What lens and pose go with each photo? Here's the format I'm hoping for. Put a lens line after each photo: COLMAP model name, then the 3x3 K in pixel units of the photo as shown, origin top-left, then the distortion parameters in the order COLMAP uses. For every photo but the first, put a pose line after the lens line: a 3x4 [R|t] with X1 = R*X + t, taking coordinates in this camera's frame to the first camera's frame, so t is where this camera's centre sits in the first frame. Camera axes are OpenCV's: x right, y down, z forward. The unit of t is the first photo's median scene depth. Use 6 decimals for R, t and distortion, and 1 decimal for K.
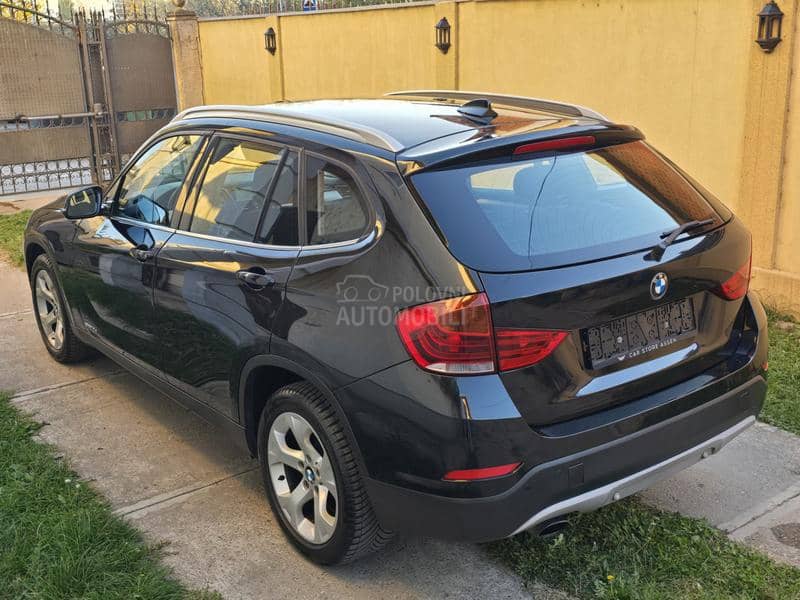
lens RADIAL K [[900.7, 0, 390.7], [0, 900.7, 299.7], [0, 0, 1]] dist [0.045887, -0.025840]
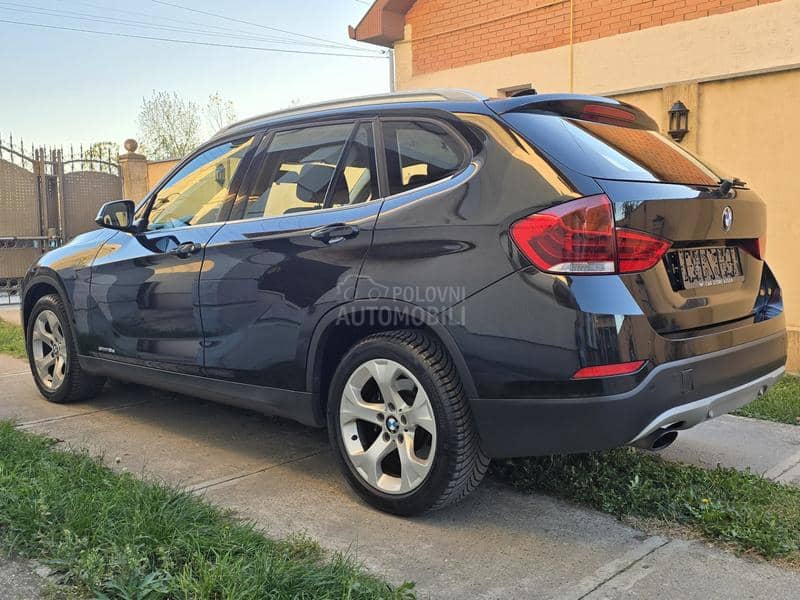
lens RADIAL K [[764.0, 0, 397.4], [0, 764.0, 302.8], [0, 0, 1]] dist [0.046738, -0.016102]
pose [[0.987141, 0.003499, 0.159812, -0.209953], [0.026565, 0.982266, -0.185599, 0.209775], [-0.157628, 0.187458, 0.969543, 0.148865]]
